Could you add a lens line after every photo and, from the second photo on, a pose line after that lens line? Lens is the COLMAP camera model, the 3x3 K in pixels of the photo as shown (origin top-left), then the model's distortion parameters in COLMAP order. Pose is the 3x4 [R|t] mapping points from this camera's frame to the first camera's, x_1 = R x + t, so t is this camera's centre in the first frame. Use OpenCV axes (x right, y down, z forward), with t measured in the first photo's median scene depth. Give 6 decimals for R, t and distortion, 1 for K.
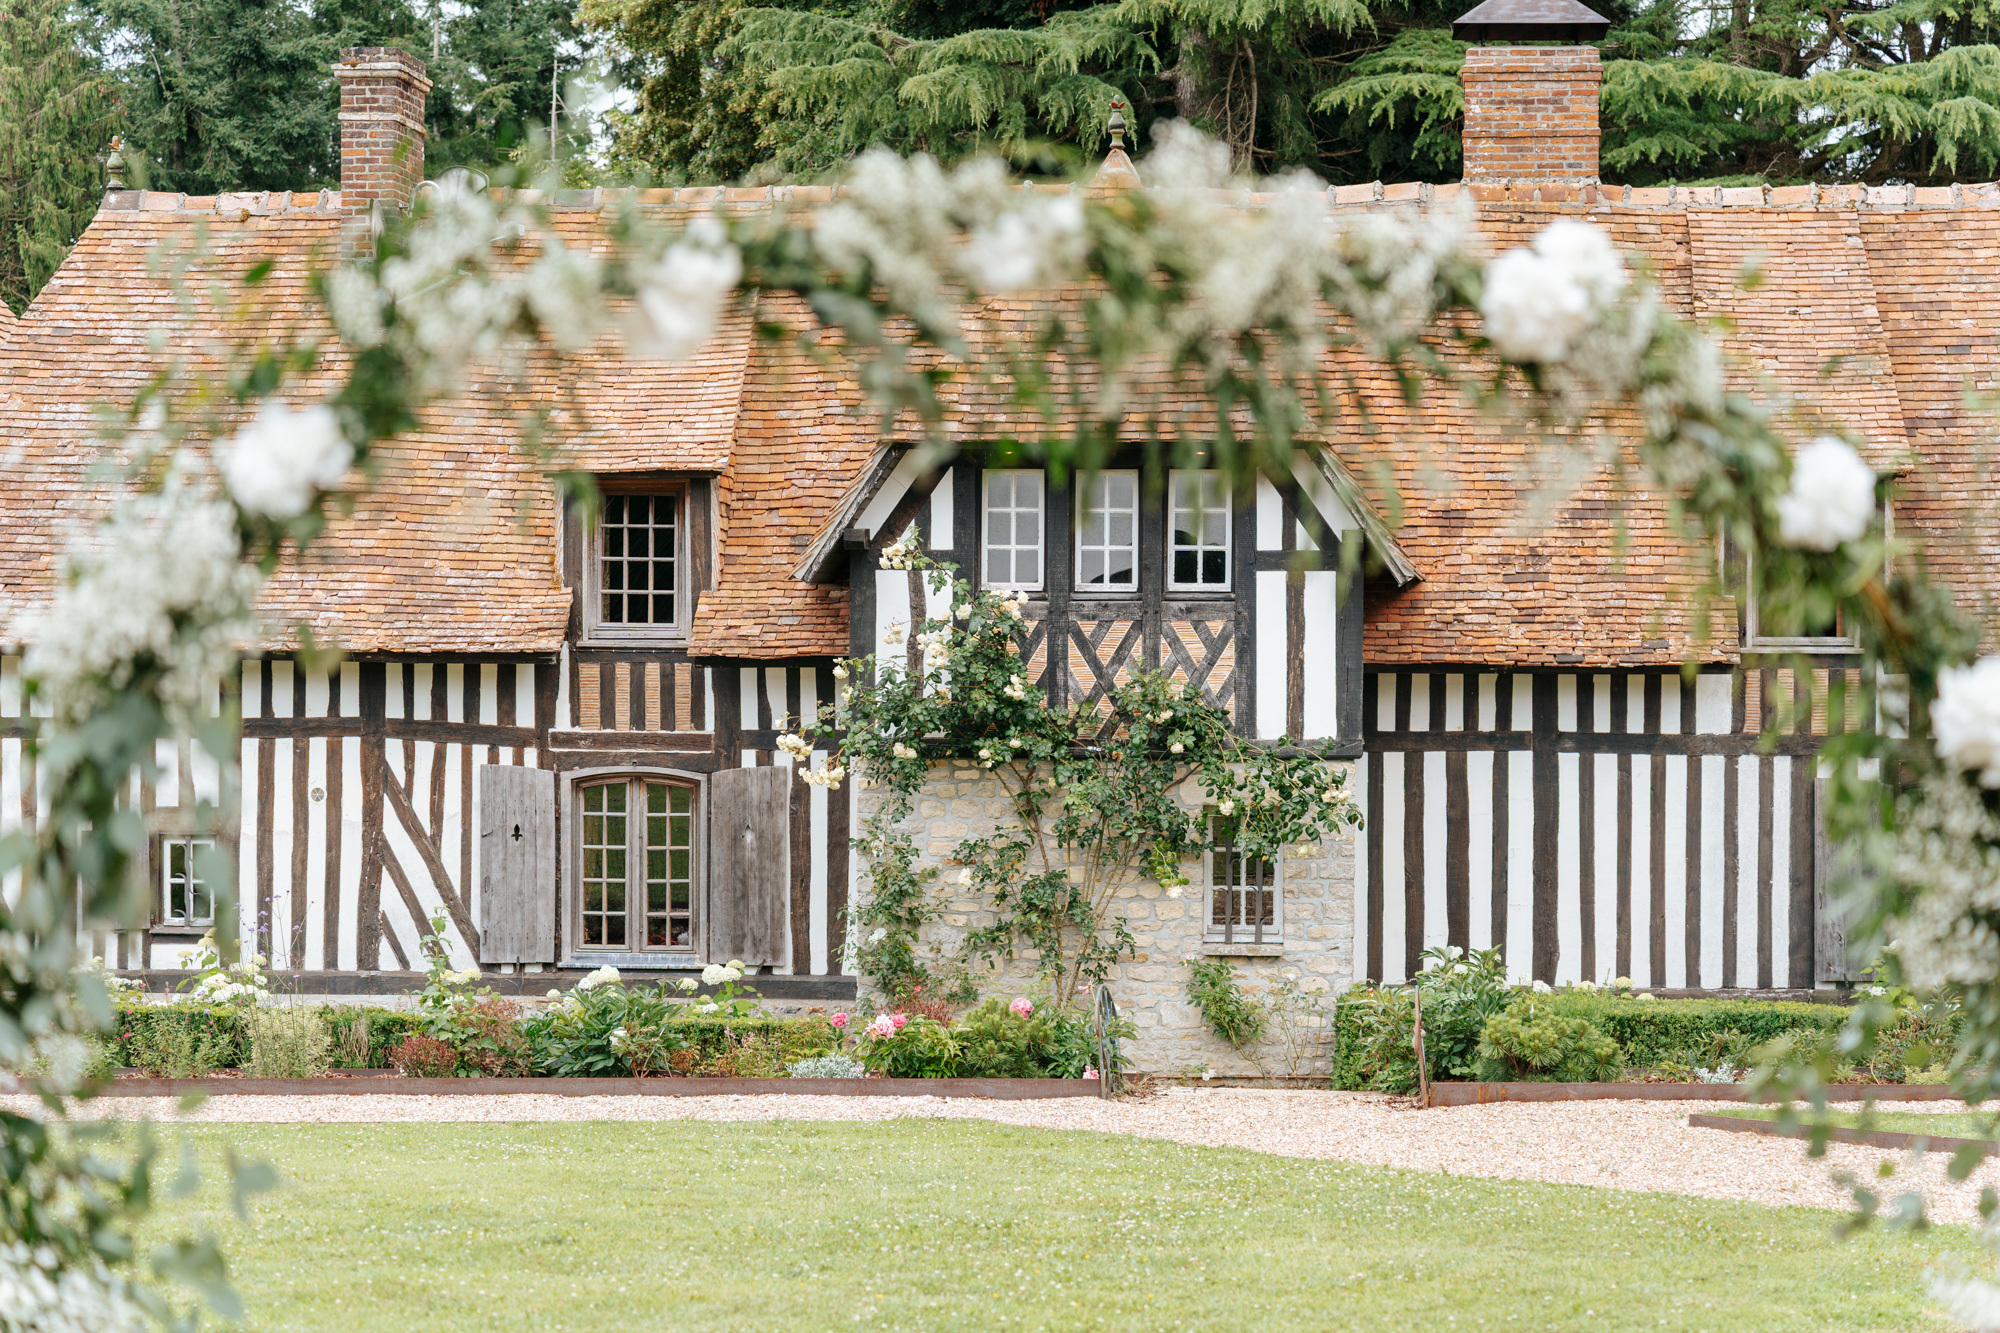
lens RADIAL K [[4707.3, 0, 993.7], [0, 4707.3, 673.7], [0, 0, 1]] dist [-0.024798, 0.000000]
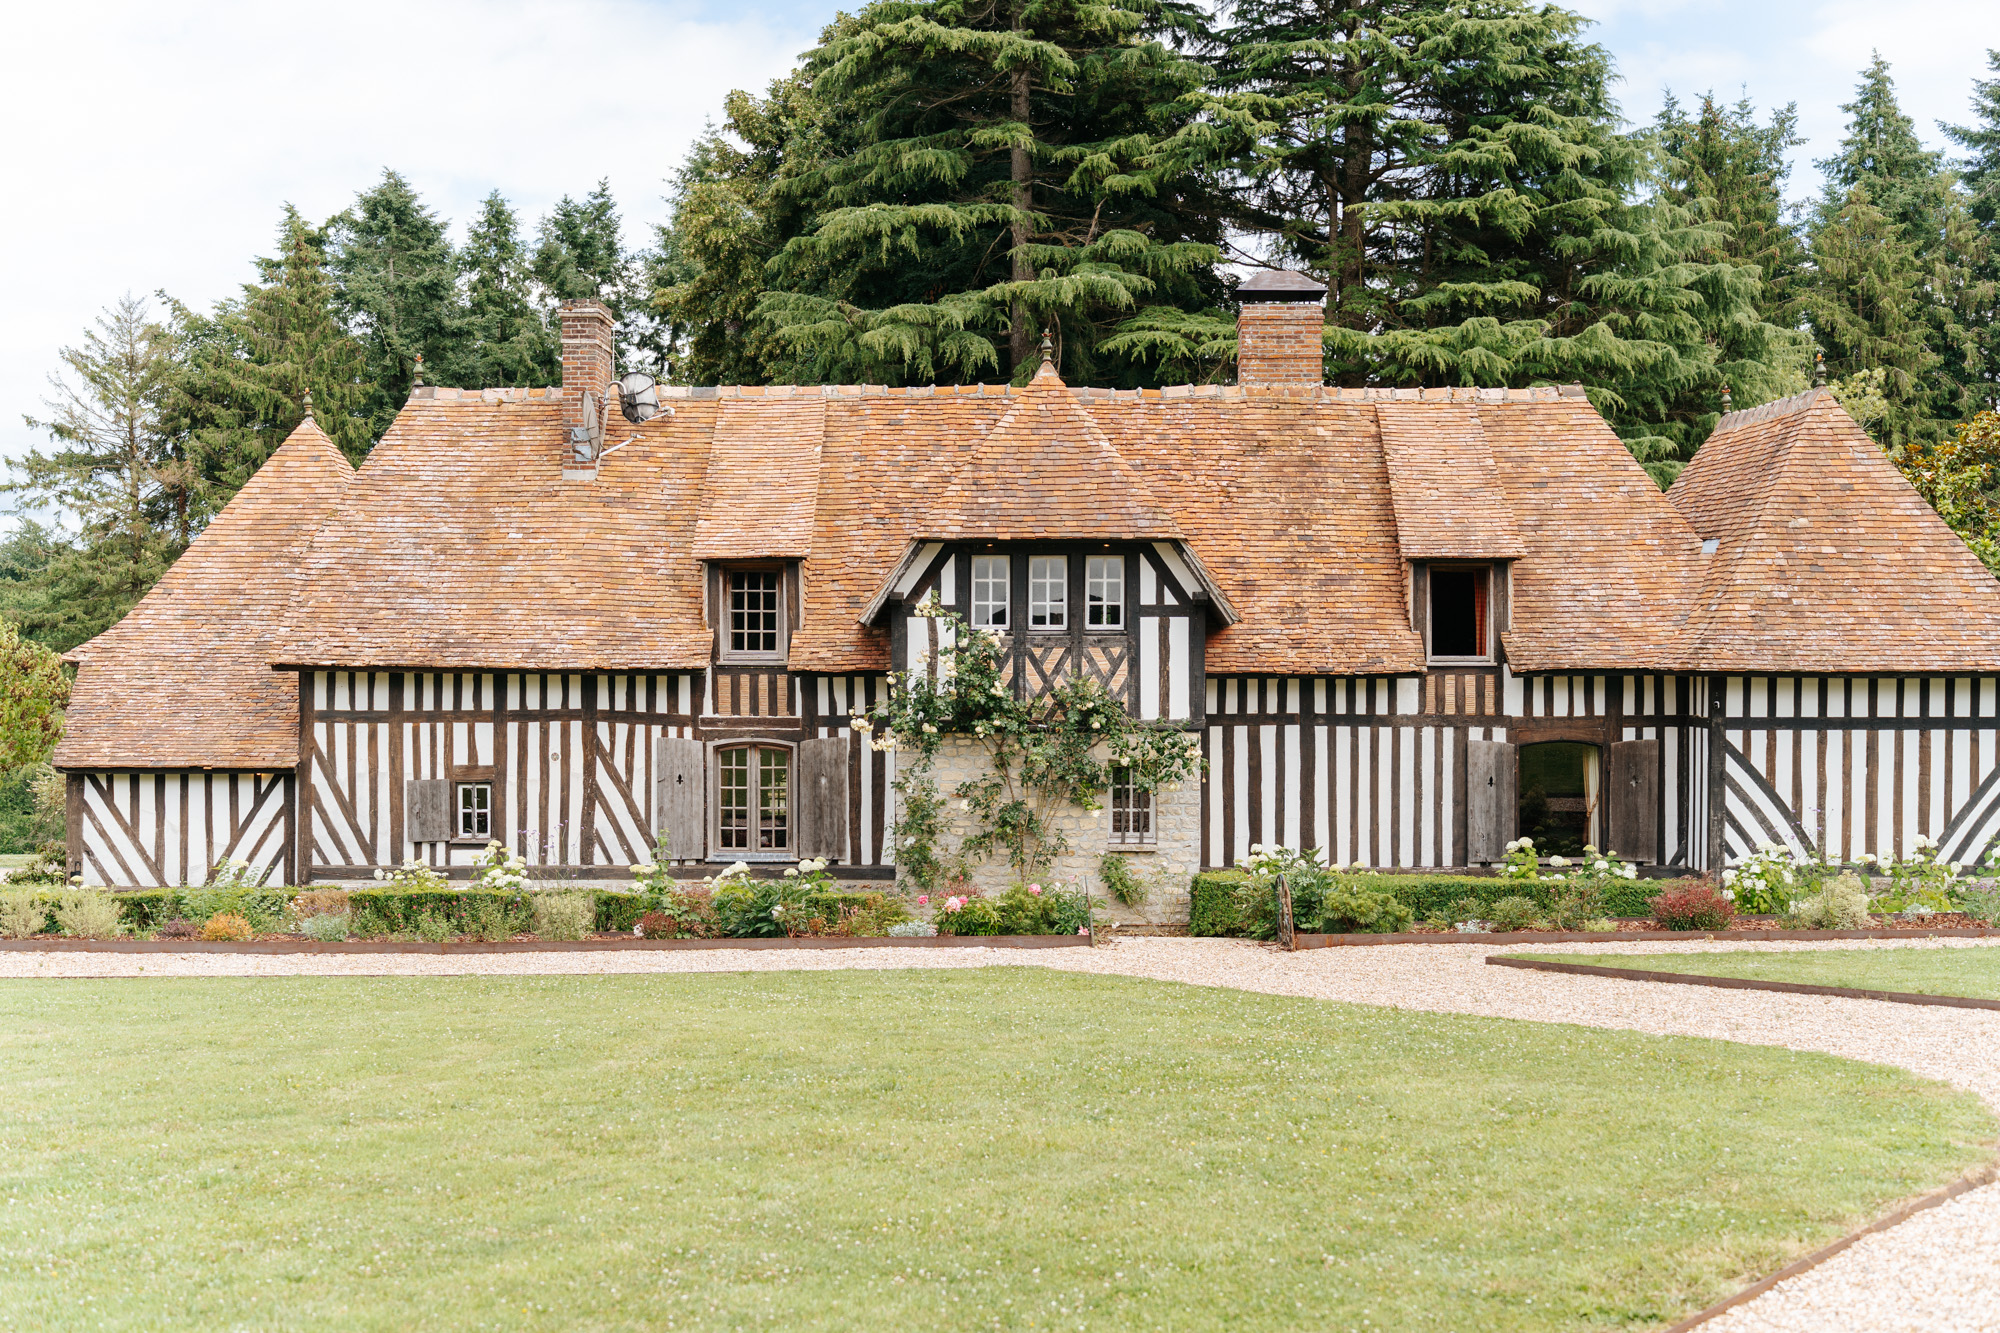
lens RADIAL K [[2480.7, 0, 1003.9], [0, 2480.7, 646.3], [0, 0, 1]] dist [0.000809, 0.000000]
pose [[0.995969, -0.003810, 0.089622, -0.067620], [0.004915, 0.999915, -0.012117, -0.001321], [-0.089569, 0.012509, 0.995902, 0.136725]]
